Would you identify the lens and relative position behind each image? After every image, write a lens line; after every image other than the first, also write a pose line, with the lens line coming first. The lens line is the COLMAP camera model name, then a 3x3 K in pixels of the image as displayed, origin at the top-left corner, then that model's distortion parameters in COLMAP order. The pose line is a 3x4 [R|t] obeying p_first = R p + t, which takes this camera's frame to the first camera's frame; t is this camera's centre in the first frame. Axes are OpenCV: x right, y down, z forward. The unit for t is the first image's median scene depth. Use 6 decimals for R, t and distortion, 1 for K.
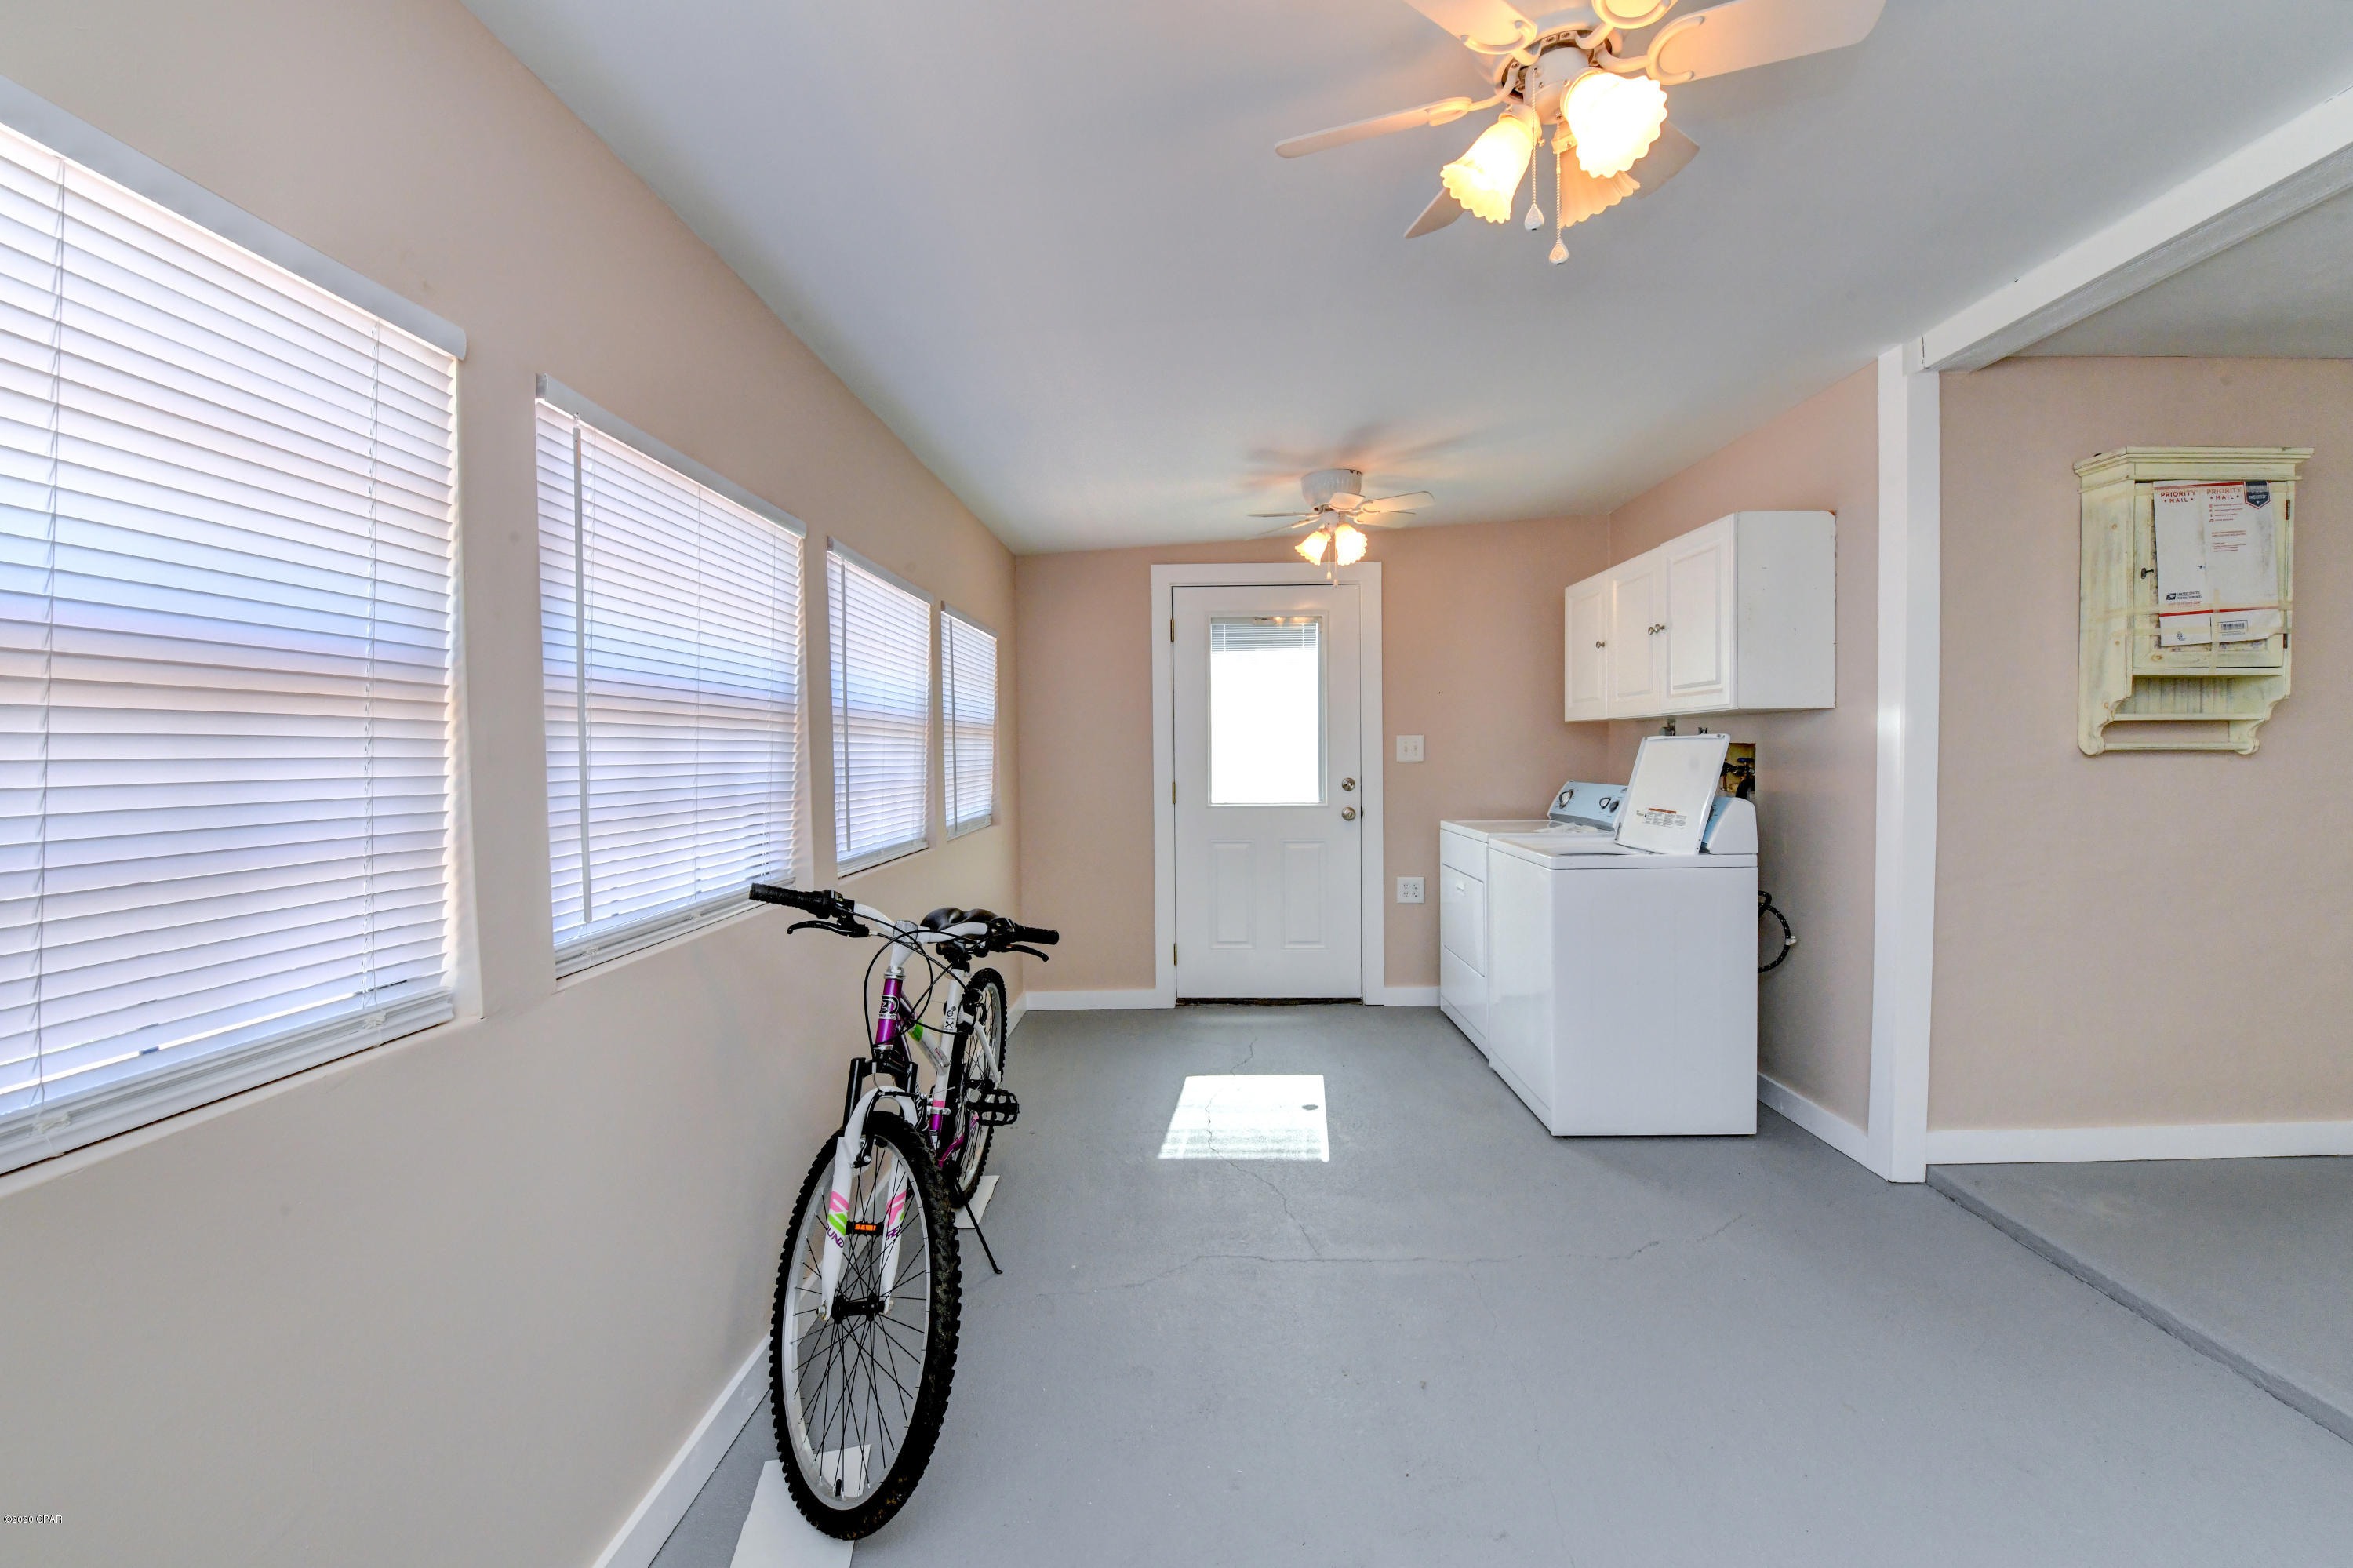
lens RADIAL K [[961.0, 0, 1176.5], [0, 961.0, 784.0], [0, 0, 1]] dist [-0.017699, -0.000360]
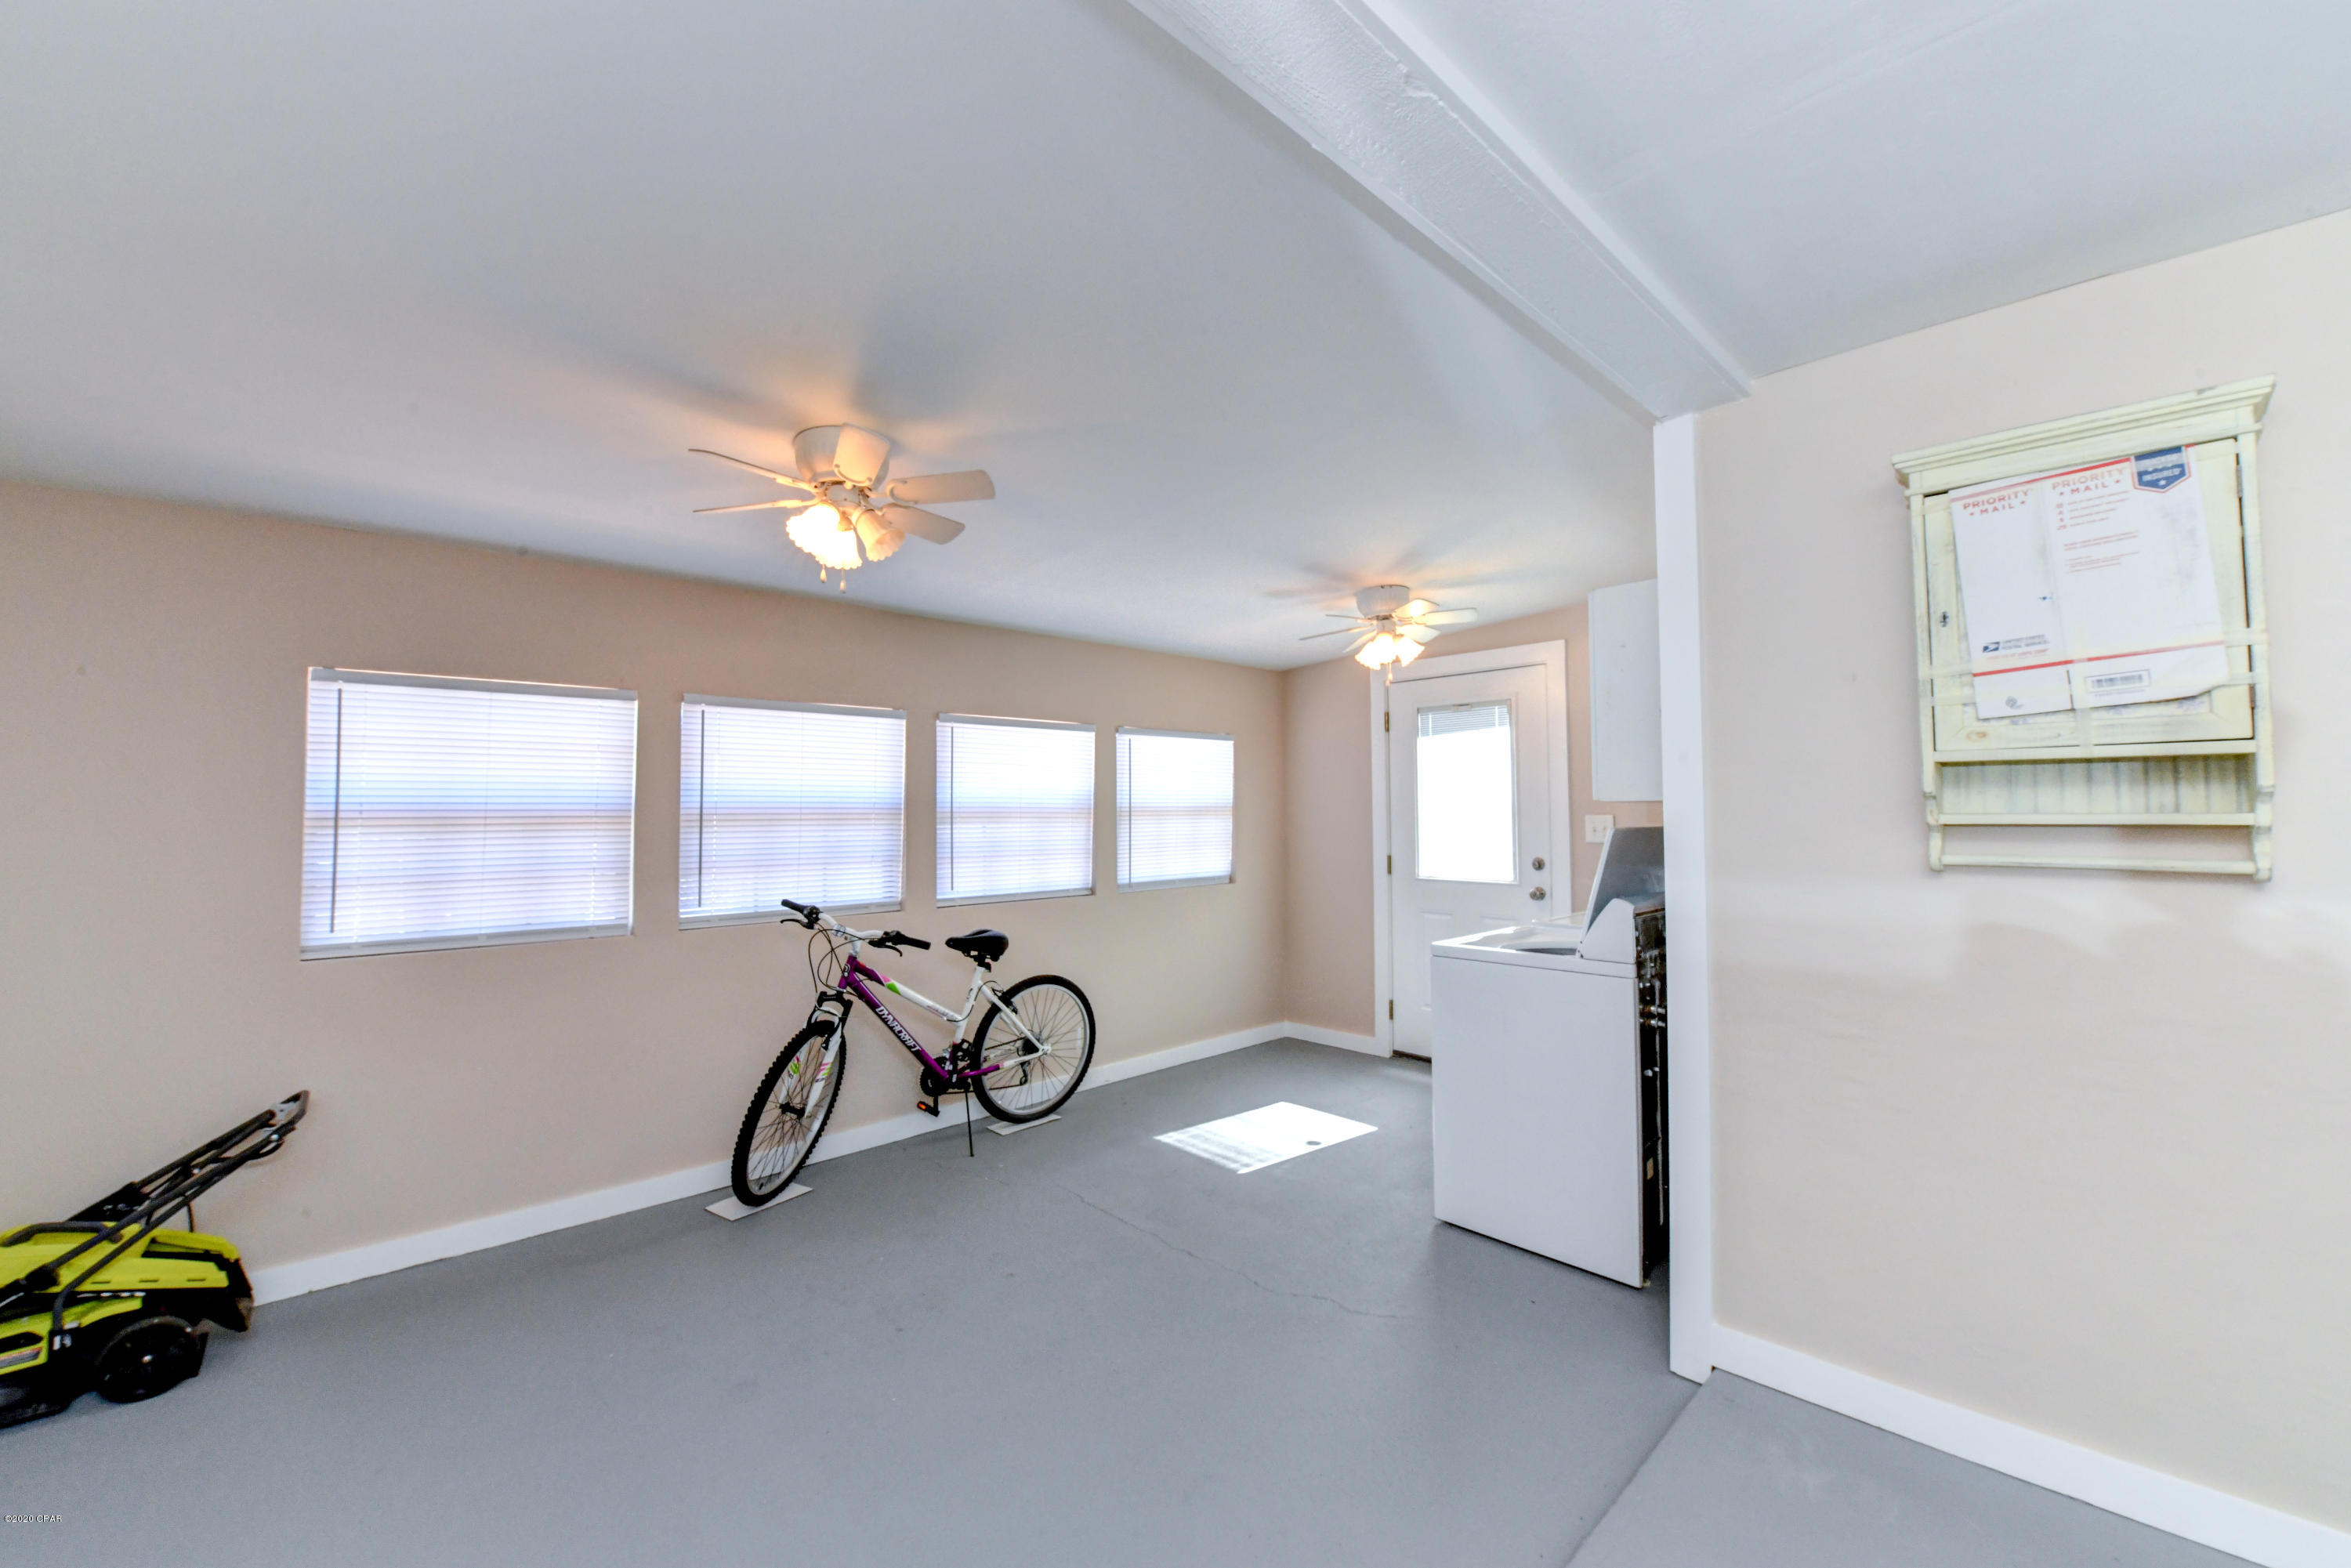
lens RADIAL K [[920.8, 0, 1175.5], [0, 920.8, 784.0], [0, 0, 1]] dist [-0.018951, -0.000048]
pose [[0.706276, -0.016597, -0.707742, 0.963410], [-0.024676, 0.998541, -0.048041, -0.044812], [0.707506, 0.051395, 0.704836, 0.095023]]
